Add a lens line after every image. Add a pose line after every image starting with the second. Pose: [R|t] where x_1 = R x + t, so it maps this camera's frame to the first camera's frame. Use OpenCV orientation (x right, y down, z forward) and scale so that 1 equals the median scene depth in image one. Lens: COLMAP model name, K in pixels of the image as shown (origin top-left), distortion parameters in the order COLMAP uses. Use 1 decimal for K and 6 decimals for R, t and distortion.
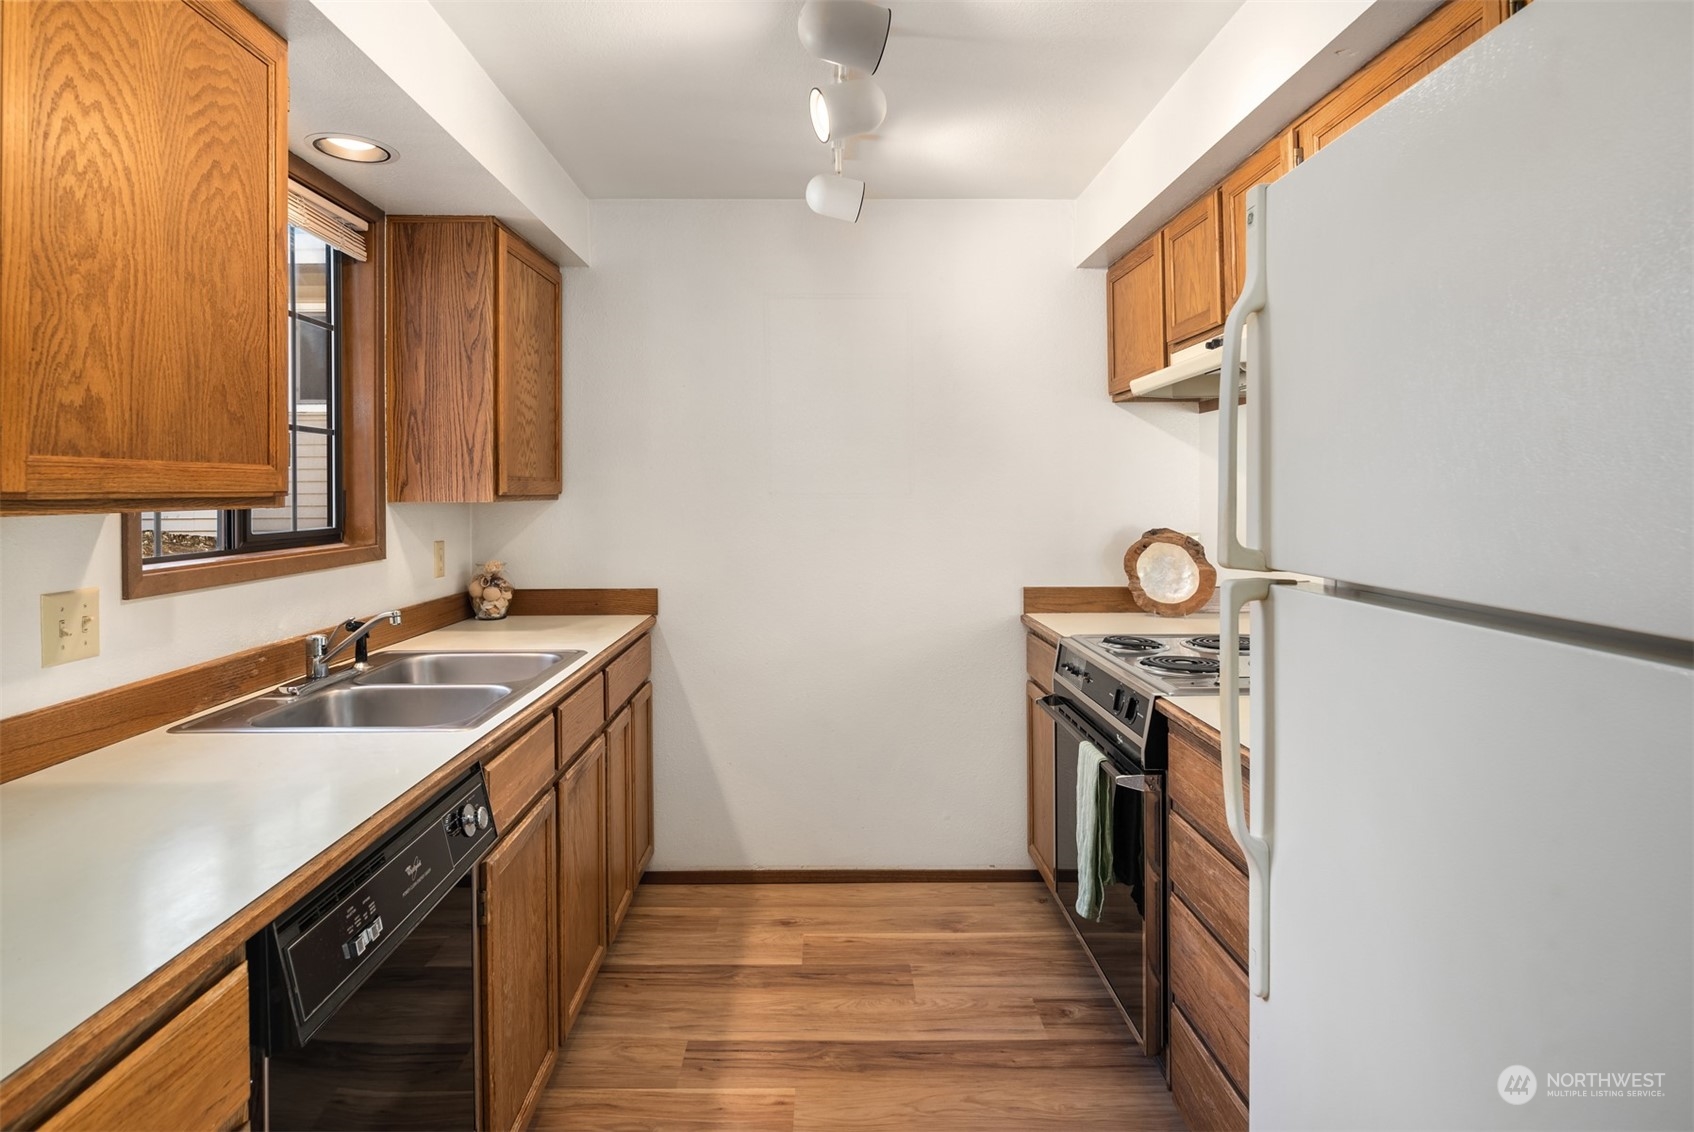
lens RADIAL K [[918.4, 0, 812.8], [0, 918.4, 491.1], [0, 0, 1]] dist [0.000699, -0.007880]
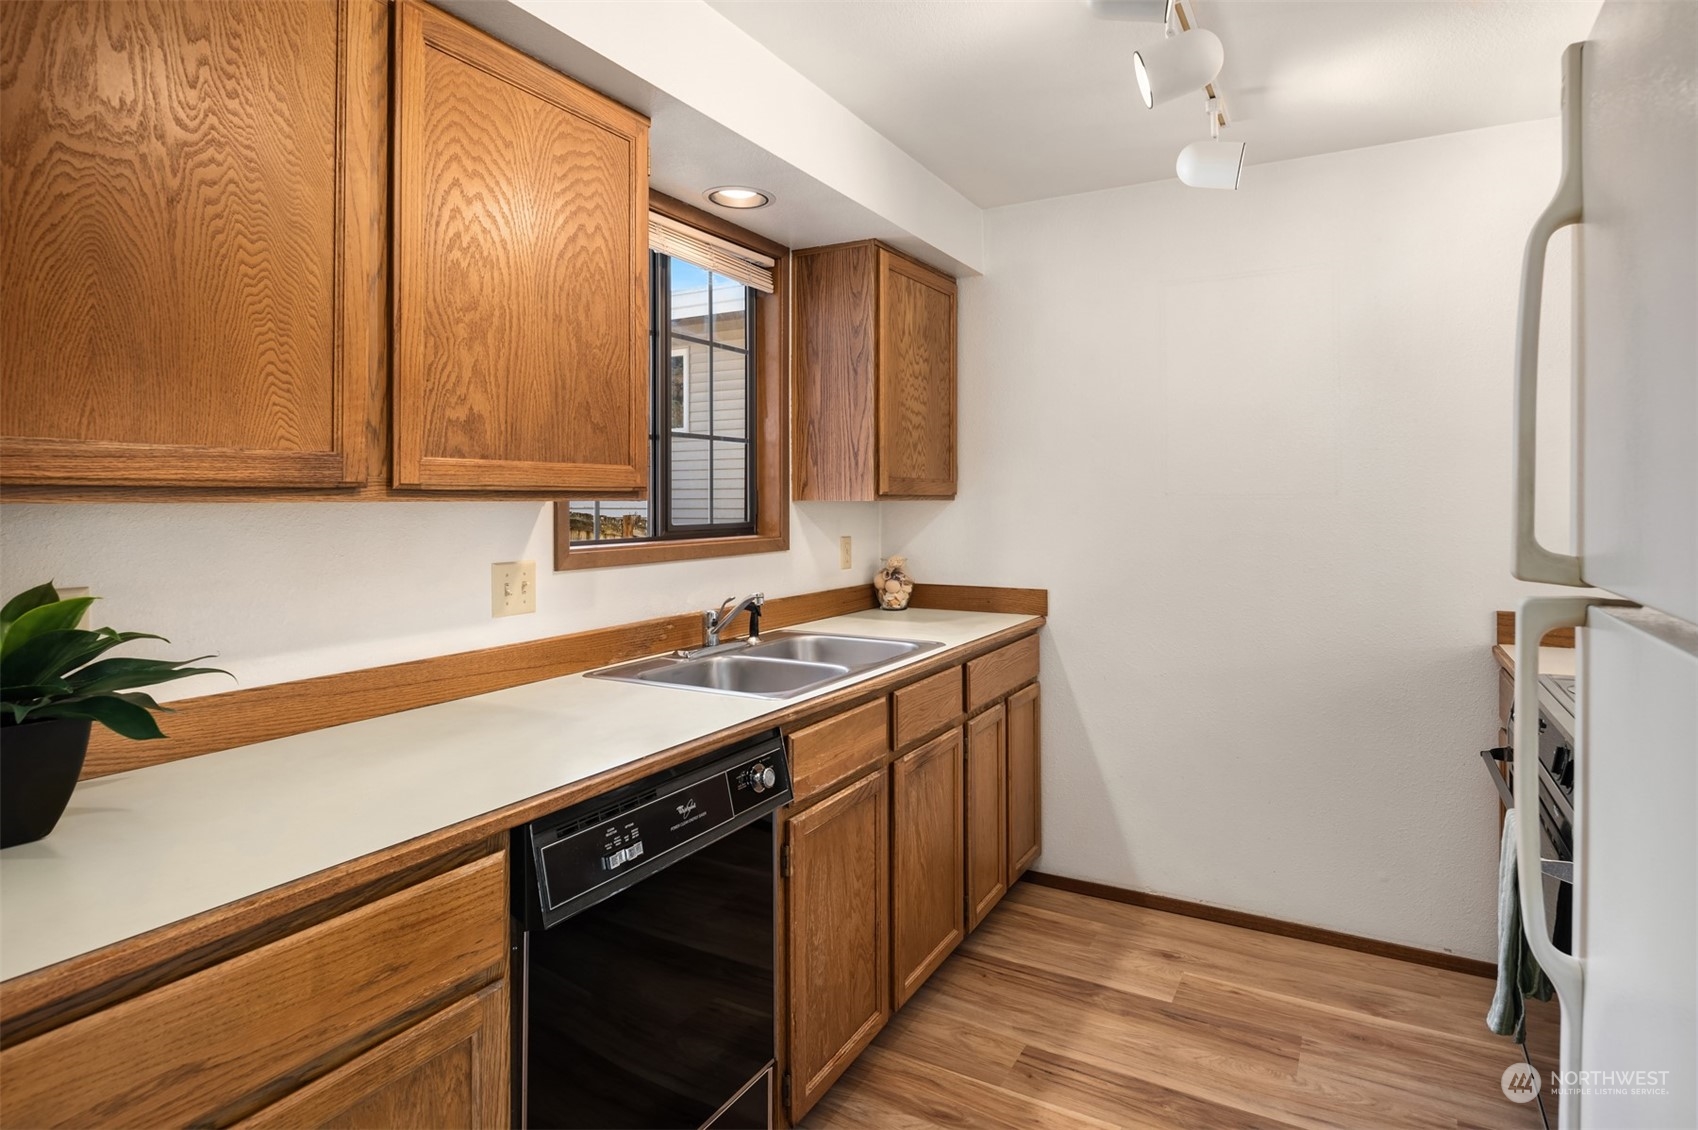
lens RADIAL K [[901.2, 0, 847.3], [0, 901.2, 496.5], [0, 0, 1]] dist [-0.001895, -0.004016]
pose [[0.872997, 0.000654, -0.487725, 0.179425], [-0.001587, 0.999998, -0.001500, 0.010361], [0.487723, 0.002084, 0.872996, 0.061838]]
